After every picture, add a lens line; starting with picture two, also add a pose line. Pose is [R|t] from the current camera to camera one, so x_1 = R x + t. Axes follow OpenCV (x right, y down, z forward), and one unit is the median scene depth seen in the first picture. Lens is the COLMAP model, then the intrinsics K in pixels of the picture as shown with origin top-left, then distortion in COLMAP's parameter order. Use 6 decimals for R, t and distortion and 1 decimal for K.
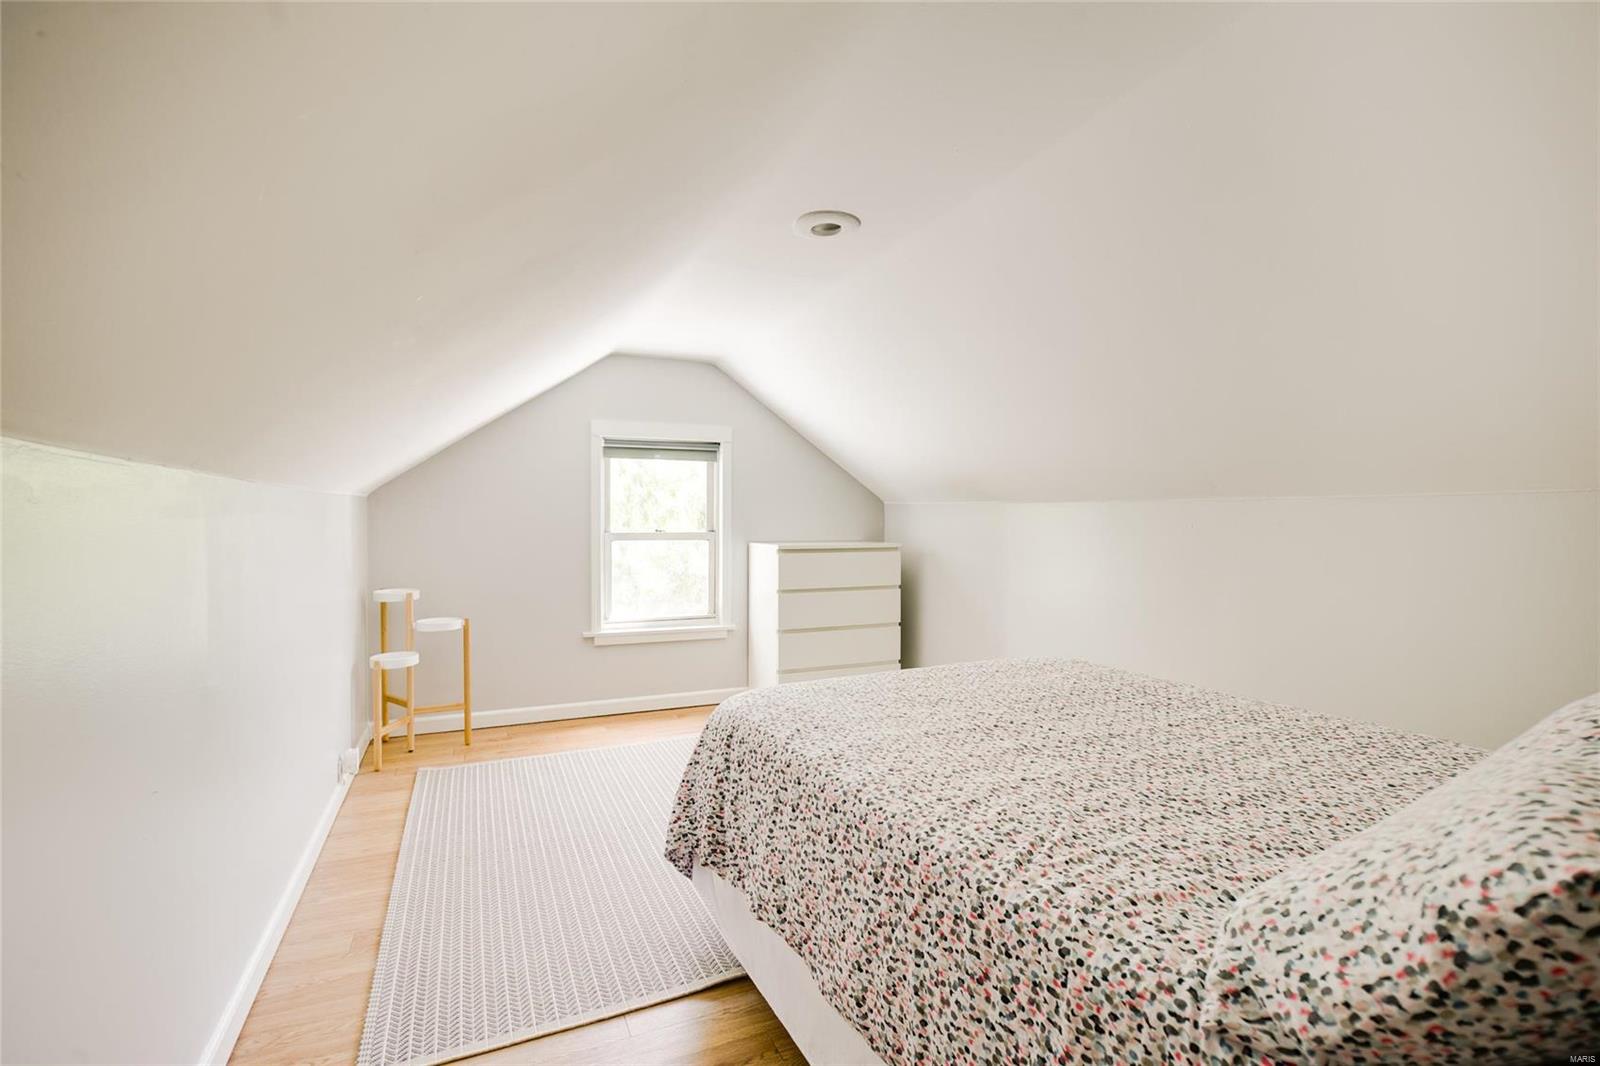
lens RADIAL K [[721.0, 0, 806.6], [0, 721.0, 531.6], [0, 0, 1]] dist [0.014300, -0.004464]
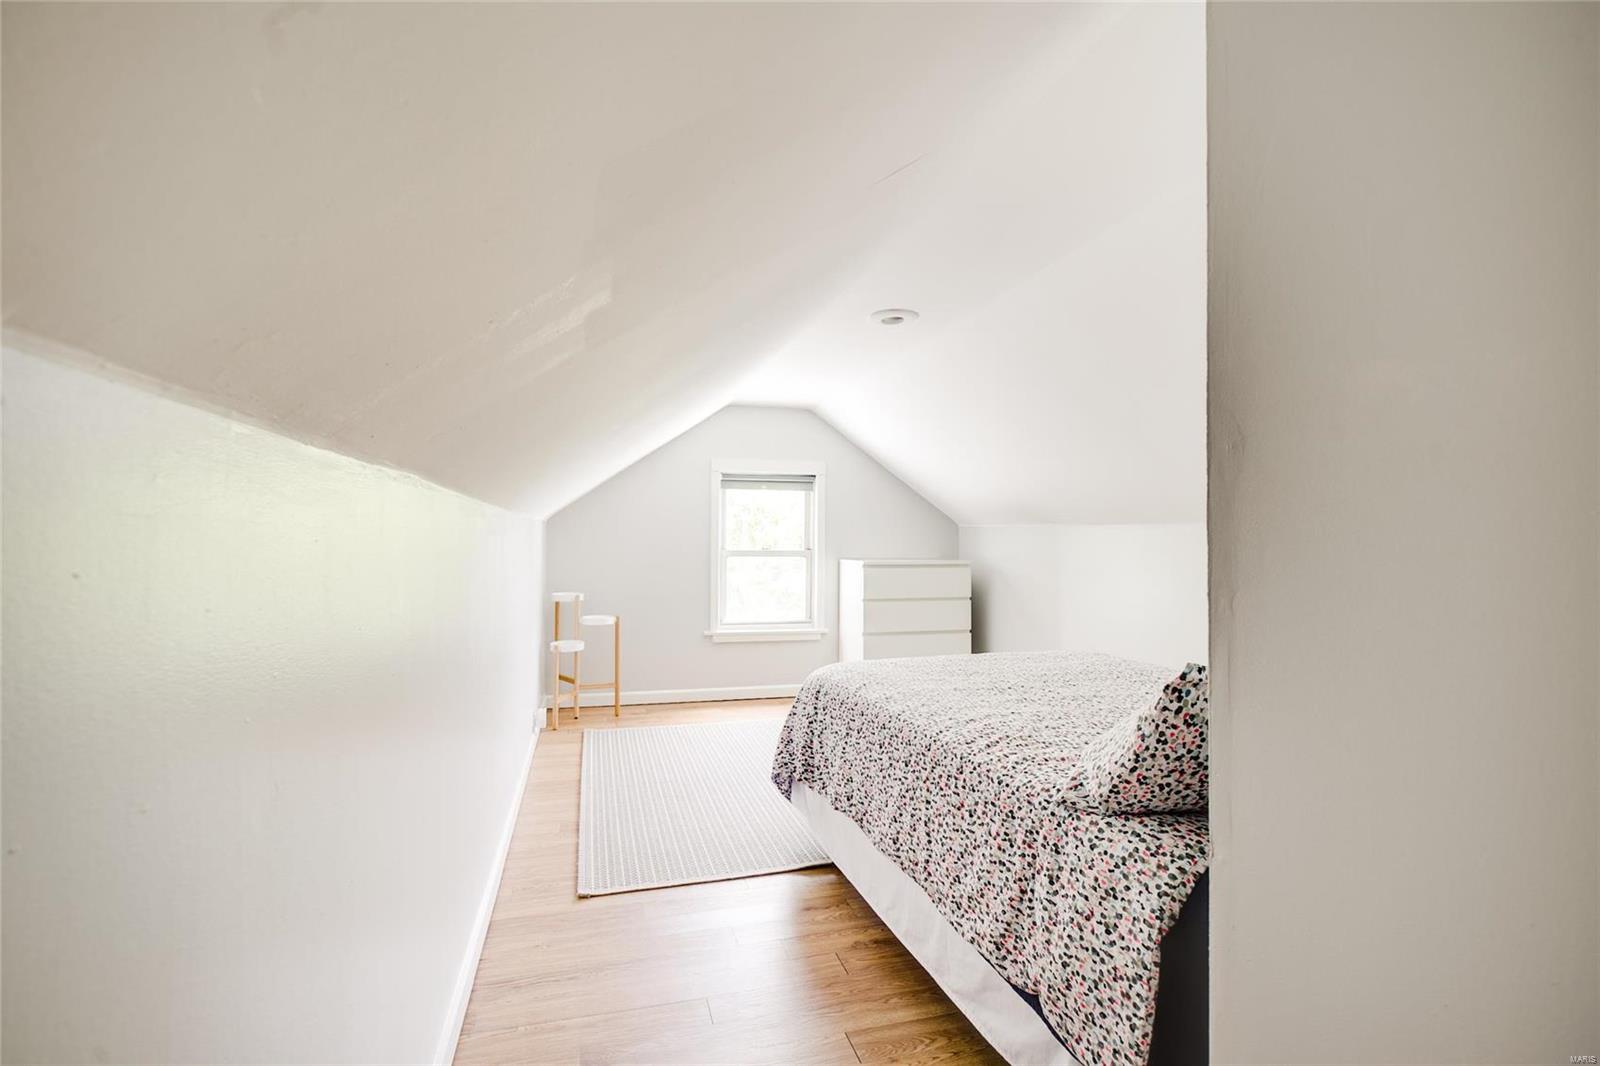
lens RADIAL K [[721.0, 0, 797.4], [0, 721.0, 536.5], [0, 0, 1]] dist [0.014300, -0.004464]
pose [[0.988669, 0.001245, -0.150107, 0.059040], [-0.004922, 0.999697, -0.024128, 0.013913], [0.150031, 0.024593, 0.988375, -0.365715]]
